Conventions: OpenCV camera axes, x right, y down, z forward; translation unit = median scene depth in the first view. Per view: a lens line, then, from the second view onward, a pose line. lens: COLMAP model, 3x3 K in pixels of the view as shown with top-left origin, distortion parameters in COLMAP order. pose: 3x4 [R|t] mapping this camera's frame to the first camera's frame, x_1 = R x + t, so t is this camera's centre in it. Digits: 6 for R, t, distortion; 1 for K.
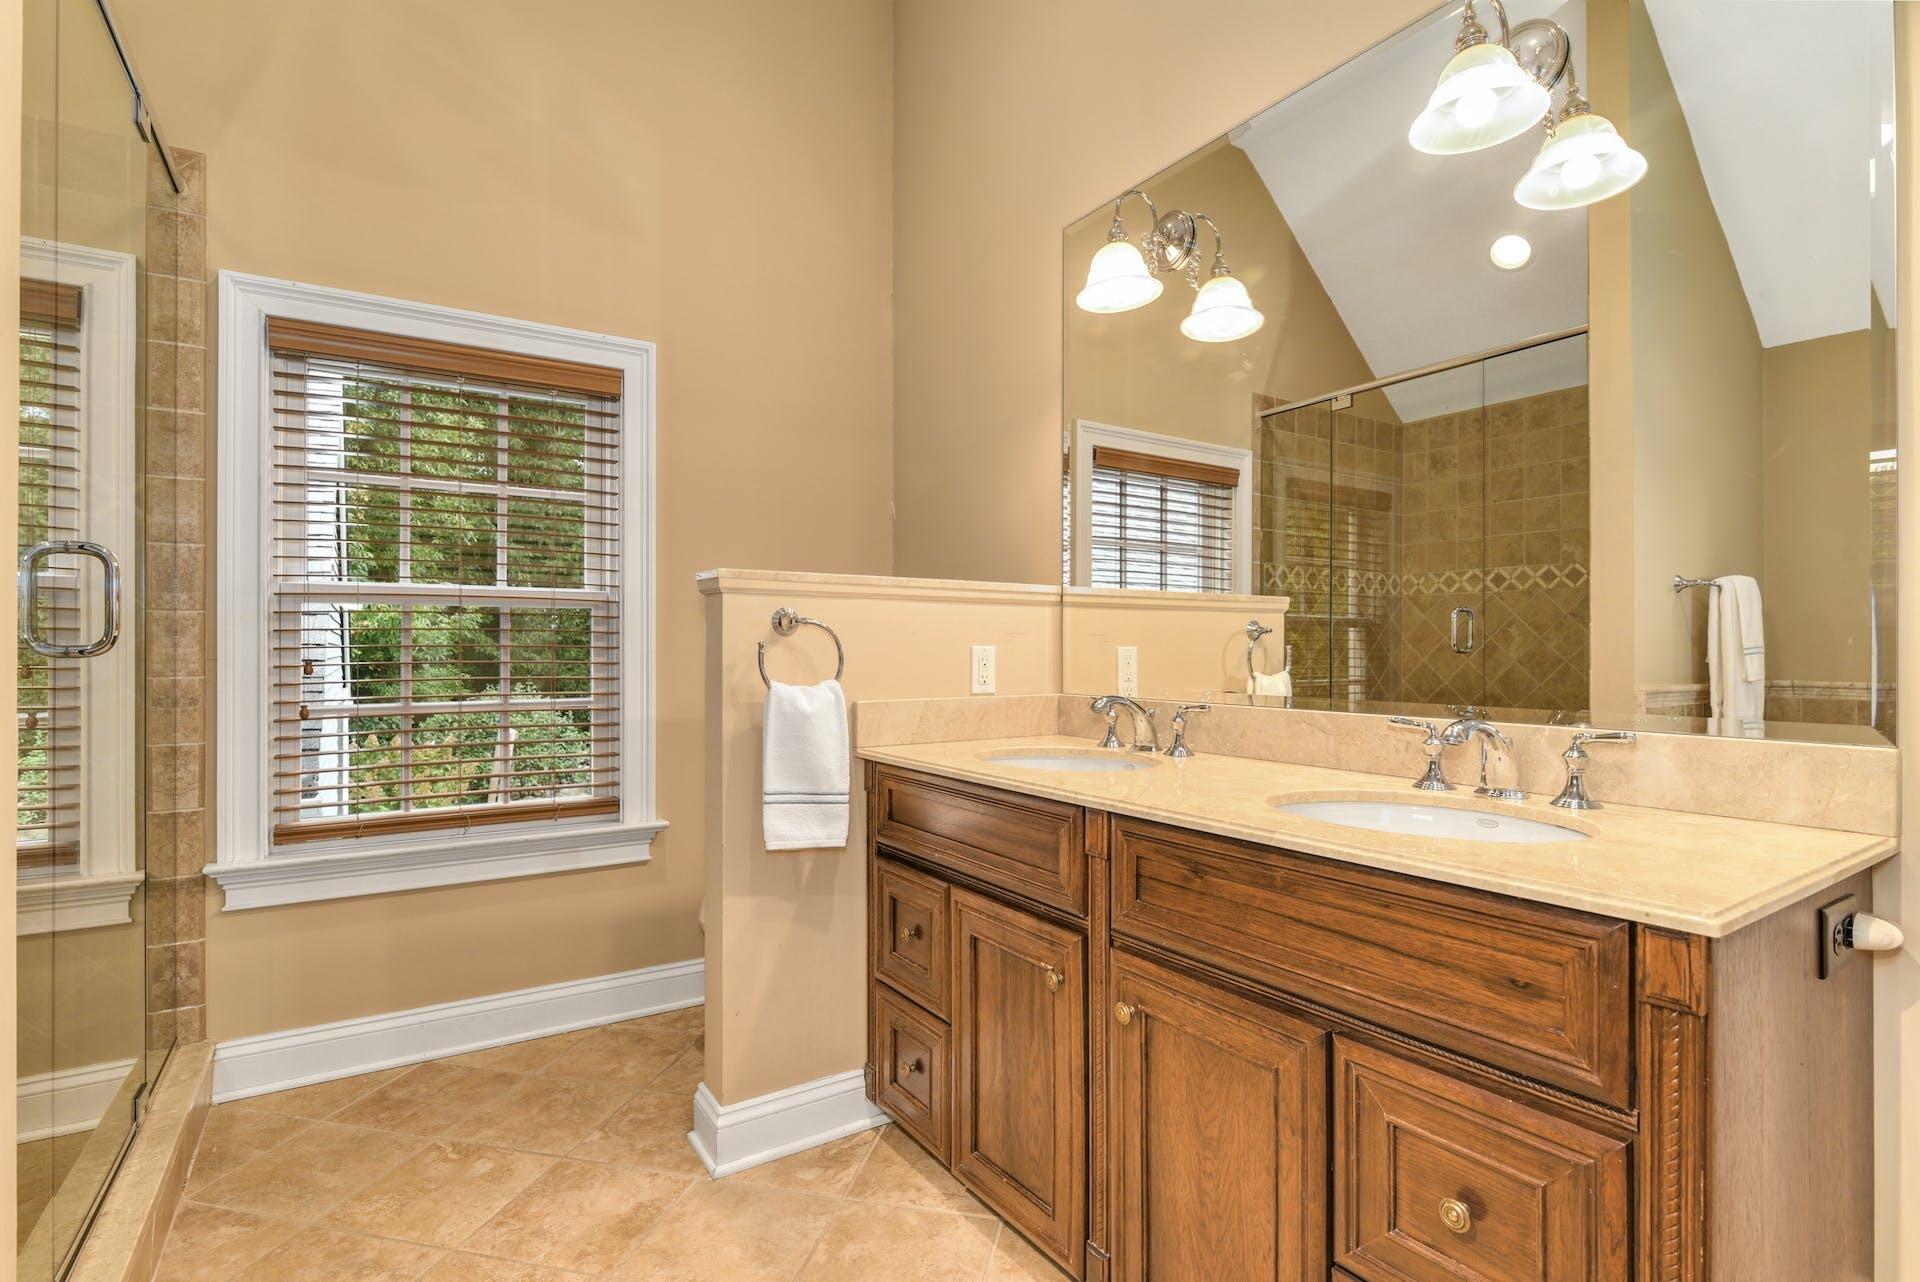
lens RADIAL K [[912.6, 0, 950.2], [0, 912.6, 654.8], [0, 0, 1]] dist [-0.010708, -0.000705]
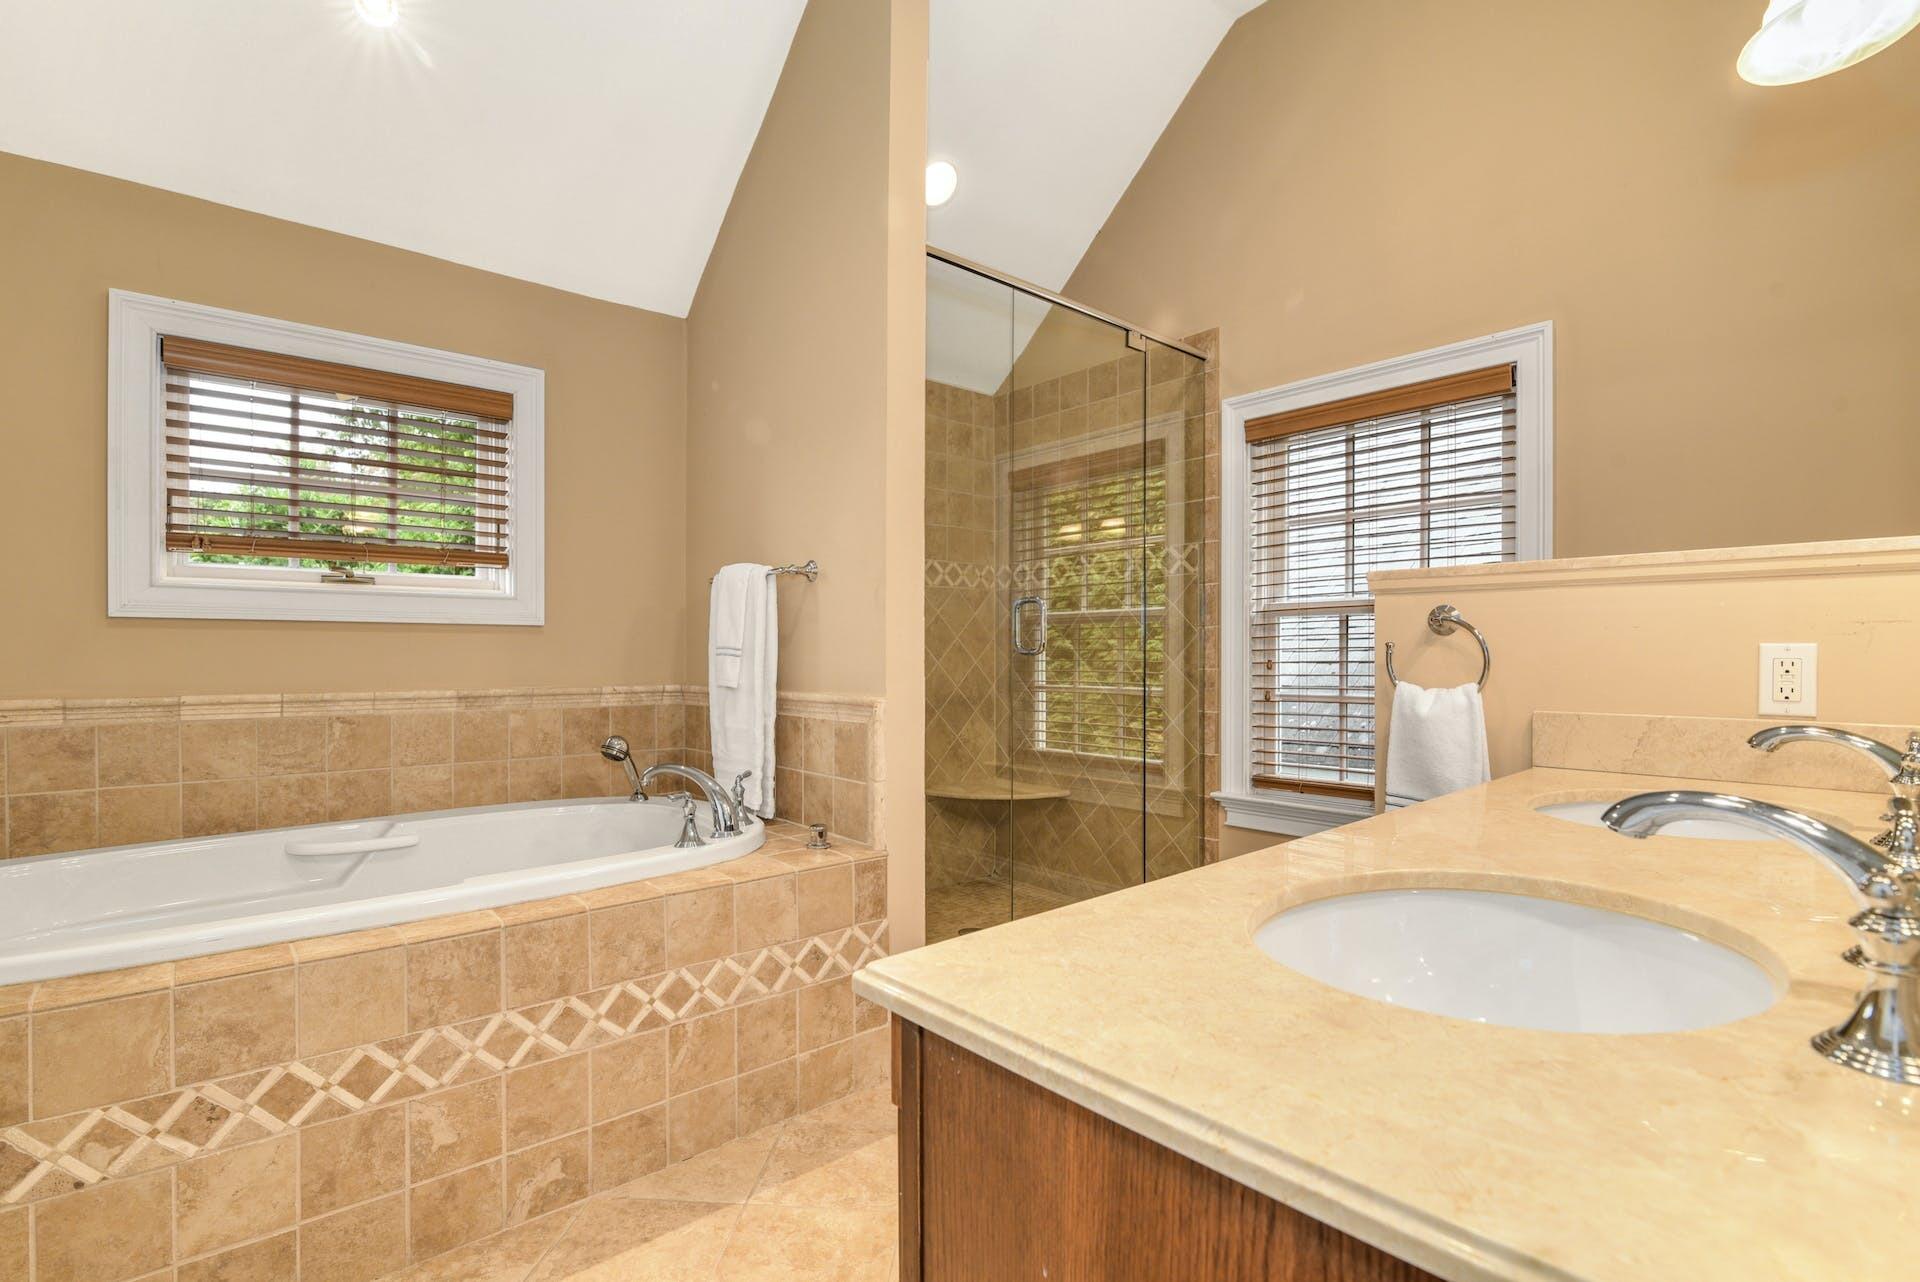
lens RADIAL K [[862.1, 0, 960.0], [0, 862.1, 641.0], [0, 0, 1]] dist [-0.058058, -0.000152]
pose [[0.153395, -0.013783, -0.988069, 0.544999], [-0.000970, 0.999900, -0.014099, -0.001589], [0.988164, 0.003121, 0.153366, 0.350510]]
